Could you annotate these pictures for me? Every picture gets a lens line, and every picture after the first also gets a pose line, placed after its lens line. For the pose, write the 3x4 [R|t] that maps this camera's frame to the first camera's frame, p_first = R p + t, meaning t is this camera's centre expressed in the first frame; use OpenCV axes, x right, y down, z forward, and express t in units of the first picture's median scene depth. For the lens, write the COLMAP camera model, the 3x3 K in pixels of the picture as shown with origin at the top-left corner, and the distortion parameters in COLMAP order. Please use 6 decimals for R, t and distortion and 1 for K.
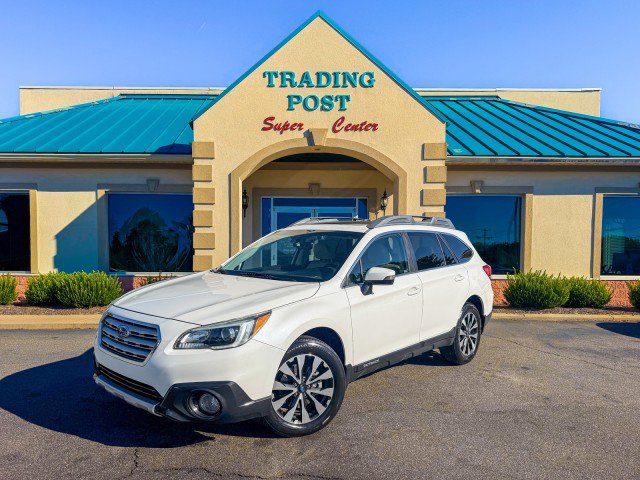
lens RADIAL K [[462.0, 0, 315.7], [0, 462.0, 270.9], [0, 0, 1]] dist [0.075589, -0.120037]
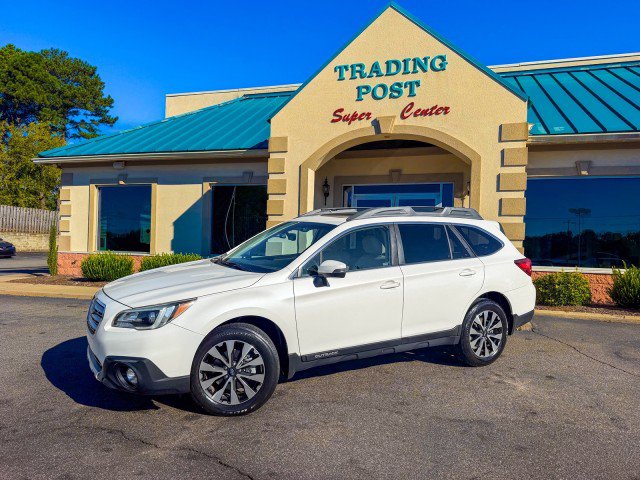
lens RADIAL K [[465.2, 0, 320.0], [0, 465.2, 240.0], [0, 0, 1]] dist [0.060615, -0.102531]
pose [[0.949691, 0.013814, -0.312885, 0.188839], [-0.023244, 0.999380, -0.026429, -0.010801], [0.312326, 0.032372, 0.949423, 0.009080]]
